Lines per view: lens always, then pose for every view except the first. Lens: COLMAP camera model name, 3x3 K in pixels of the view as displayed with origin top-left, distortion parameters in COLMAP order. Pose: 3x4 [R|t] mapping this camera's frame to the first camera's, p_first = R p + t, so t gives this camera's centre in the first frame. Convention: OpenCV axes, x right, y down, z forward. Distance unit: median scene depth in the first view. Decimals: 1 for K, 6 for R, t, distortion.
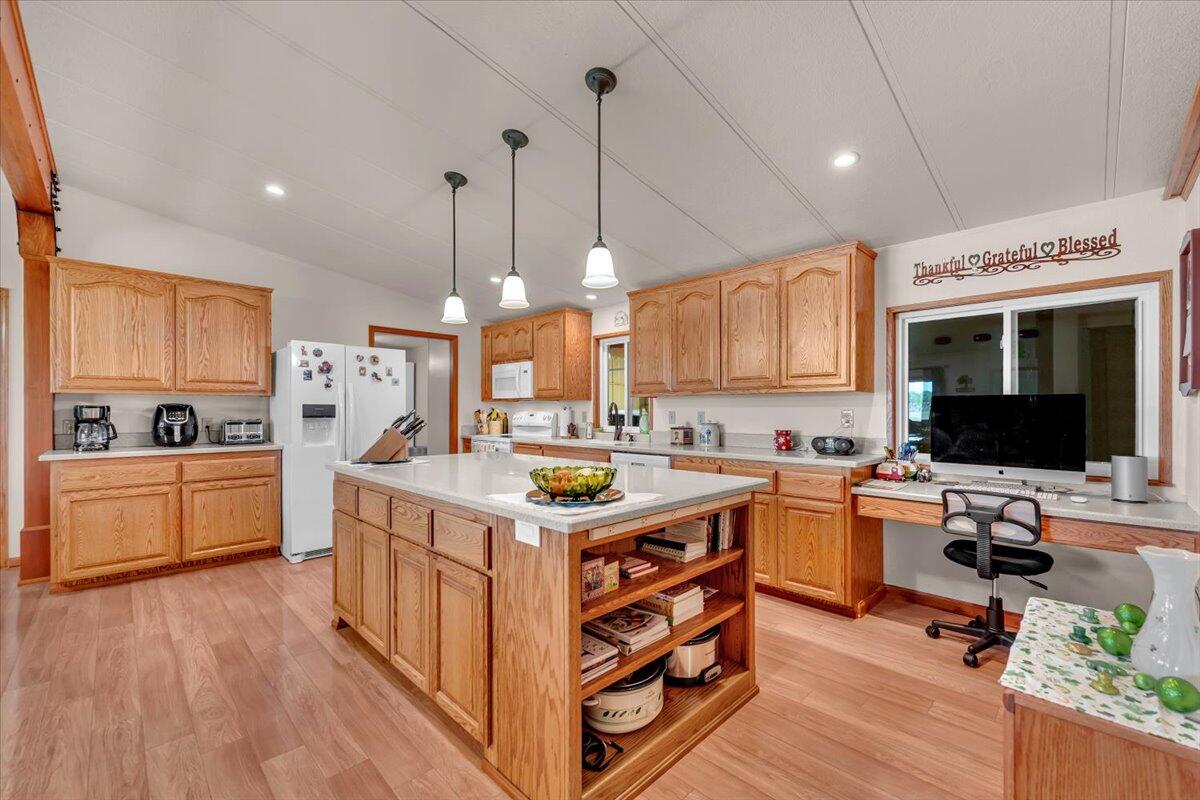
lens RADIAL K [[496.6, 0, 602.2], [0, 496.6, 407.1], [0, 0, 1]] dist [-0.000494, -0.000484]
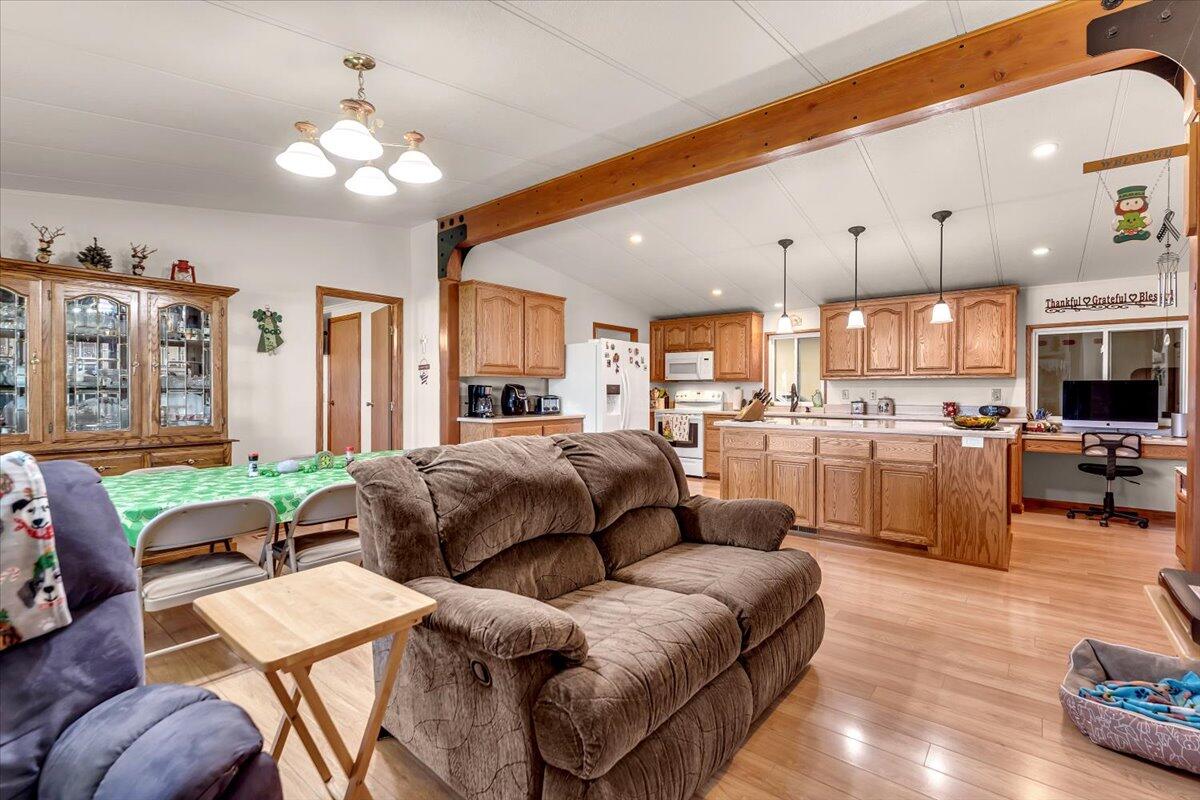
lens RADIAL K [[528.9, 0, 597.2], [0, 528.9, 396.1], [0, 0, 1]] dist [-0.002897, 0.000044]
pose [[0.995824, -0.000312, 0.091290, -0.953033], [-0.001367, 0.999831, 0.018331, -0.001139], [-0.091280, -0.018379, 0.995656, -0.568495]]
